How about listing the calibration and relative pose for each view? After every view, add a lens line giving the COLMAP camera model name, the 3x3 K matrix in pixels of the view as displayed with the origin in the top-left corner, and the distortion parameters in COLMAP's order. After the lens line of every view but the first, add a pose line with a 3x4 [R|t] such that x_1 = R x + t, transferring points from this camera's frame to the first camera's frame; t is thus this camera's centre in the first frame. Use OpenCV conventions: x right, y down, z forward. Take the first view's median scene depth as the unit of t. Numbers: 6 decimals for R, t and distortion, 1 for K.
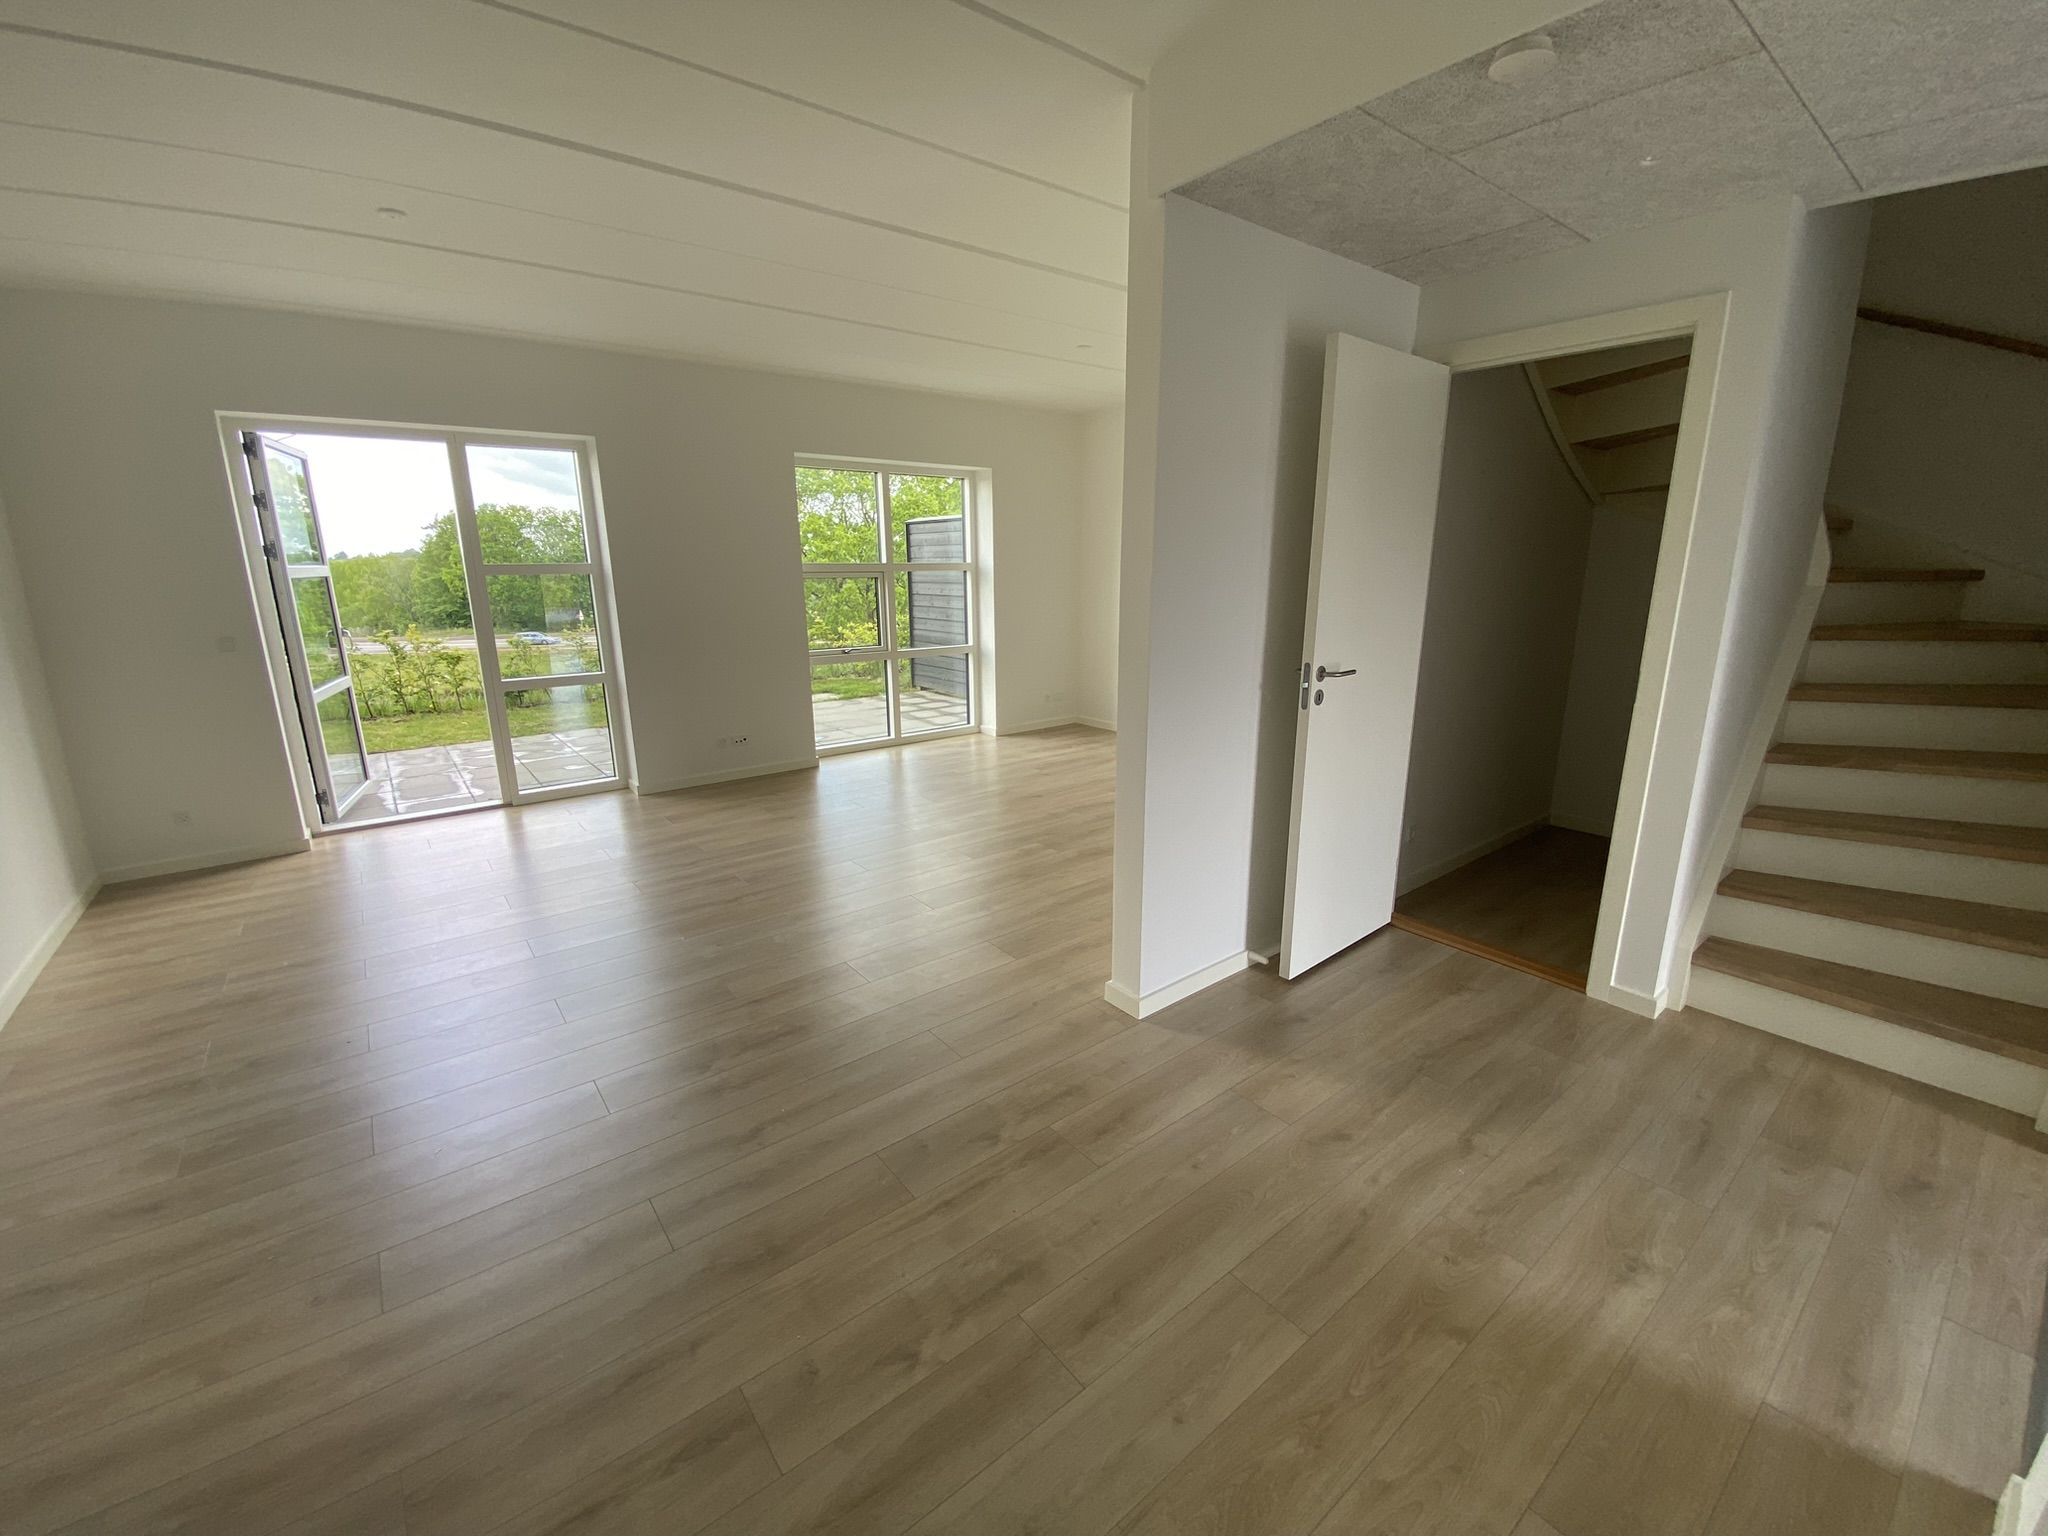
lens RADIAL K [[832.1, 0, 1024.0], [0, 832.1, 768.0], [0, 0, 1]] dist [0.027791, -0.015043]
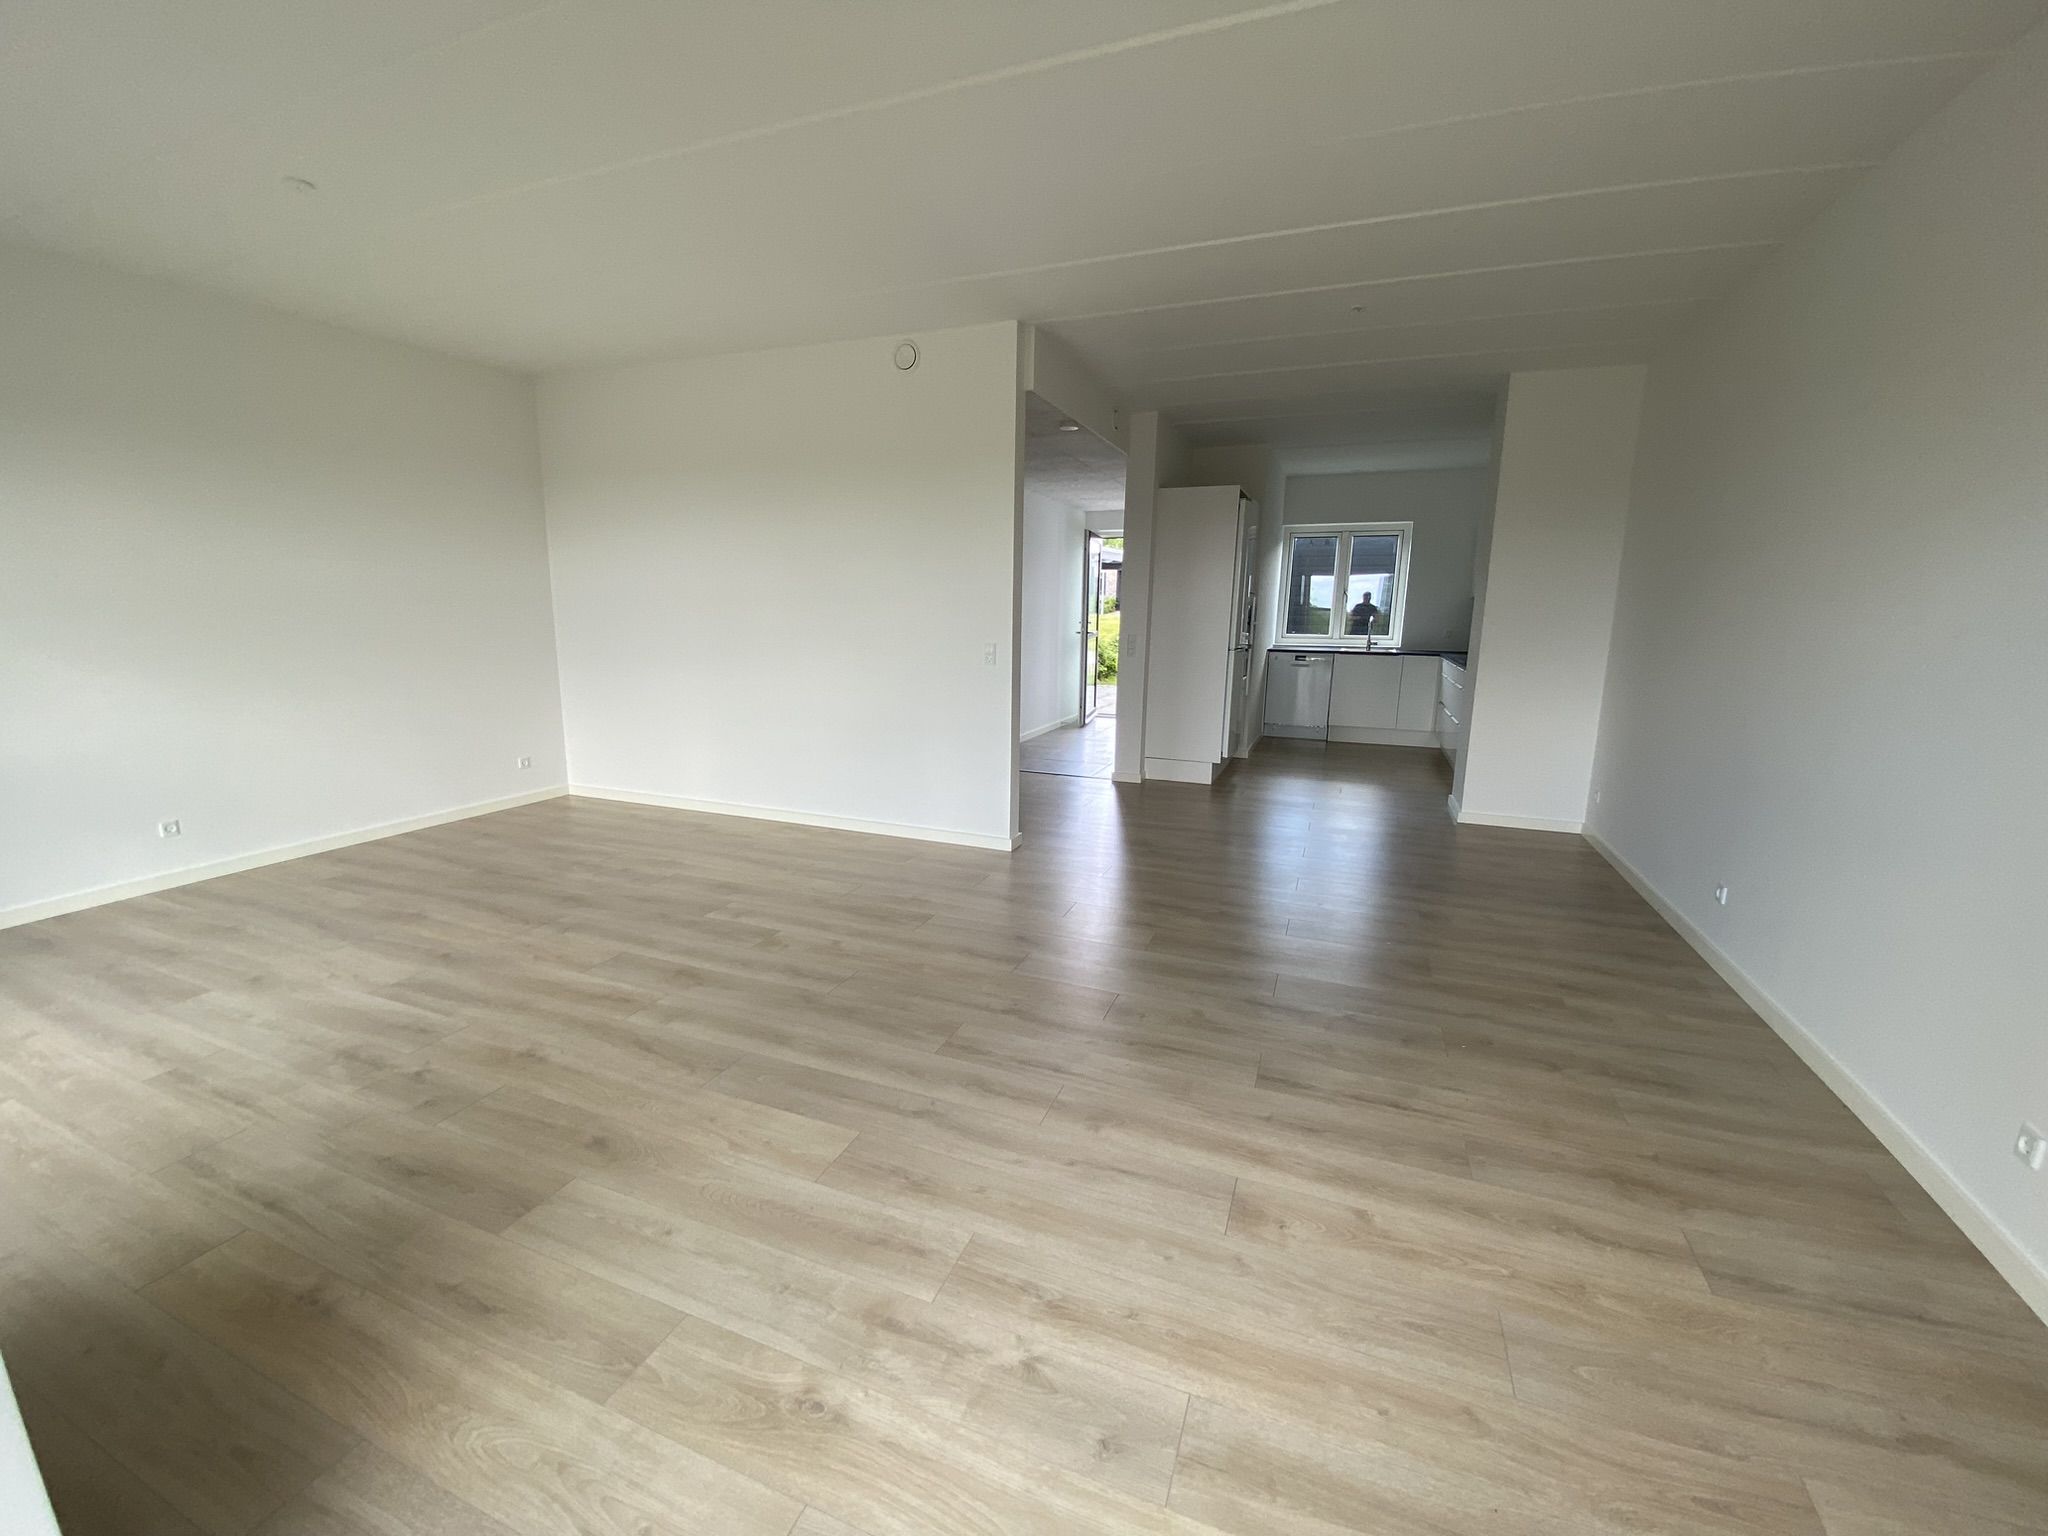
lens RADIAL K [[832.1, 0, 1024.0], [0, 832.1, 768.0], [0, 0, 1]] dist [0.027791, -0.015043]
pose [[-0.513243, -0.162421, 0.842734, -0.562417], [0.198529, 0.932829, 0.300693, -0.156408], [-0.834966, 0.321636, -0.446523, 0.753544]]
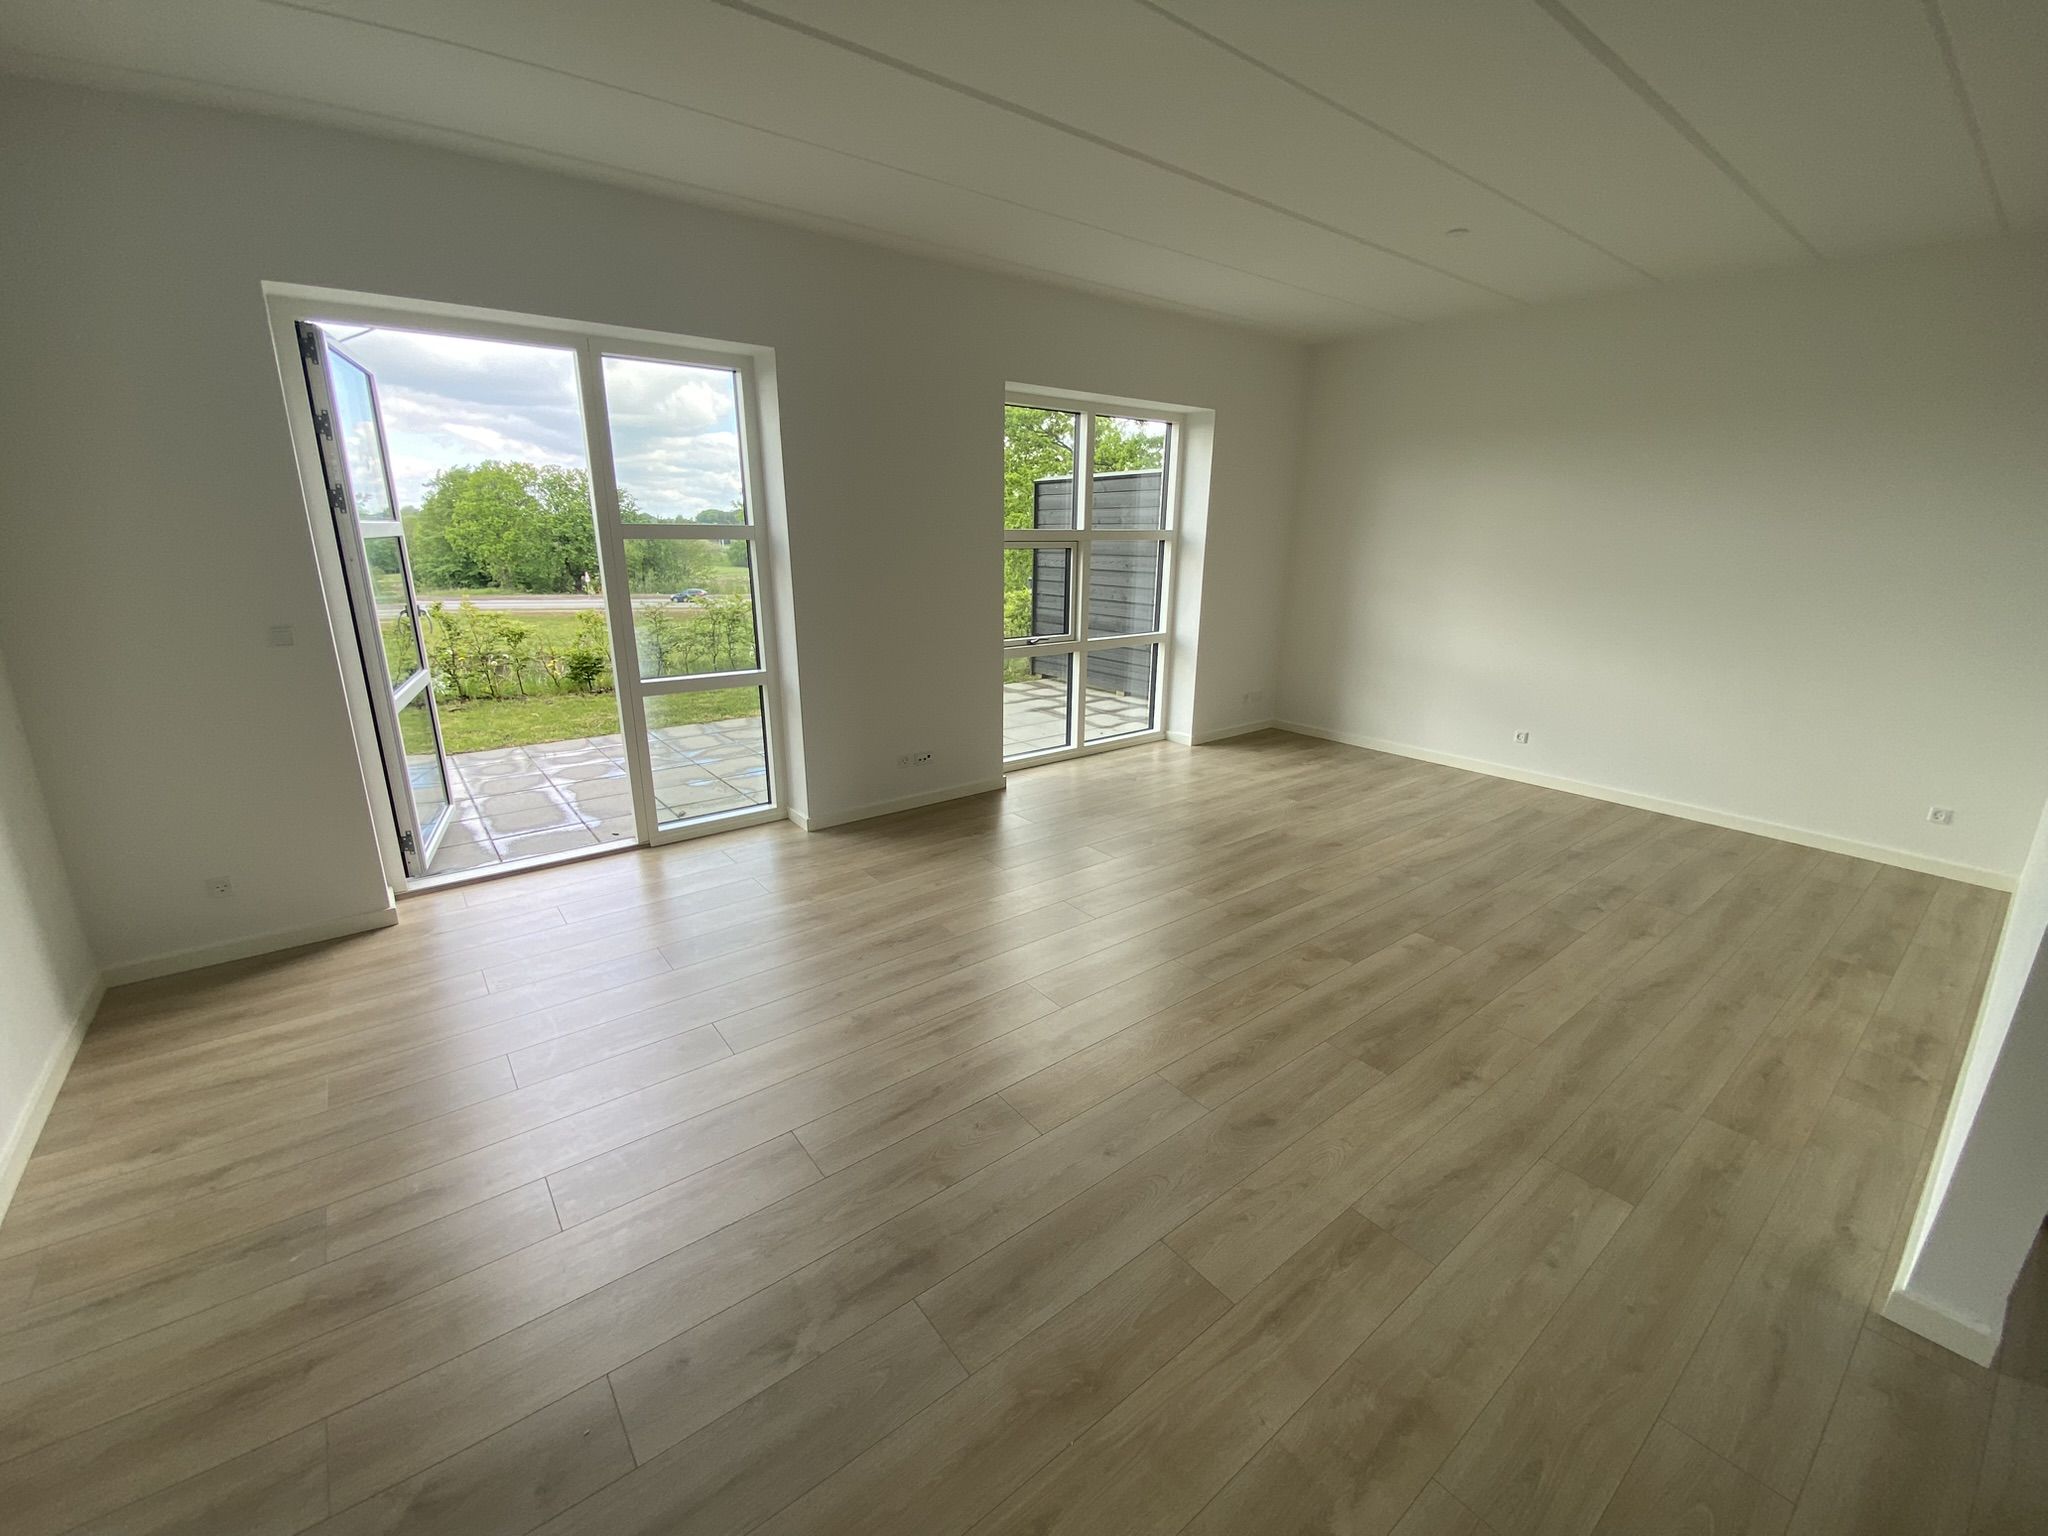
lens RADIAL K [[832.1, 0, 1024.0], [0, 832.1, 768.0], [0, 0, 1]] dist [0.027791, -0.015043]
pose [[0.999855, 0.017015, 0.000086, -0.228707], [-0.017007, 0.999224, 0.035520, -0.049130], [0.000519, -0.035516, 0.999369, 0.209522]]
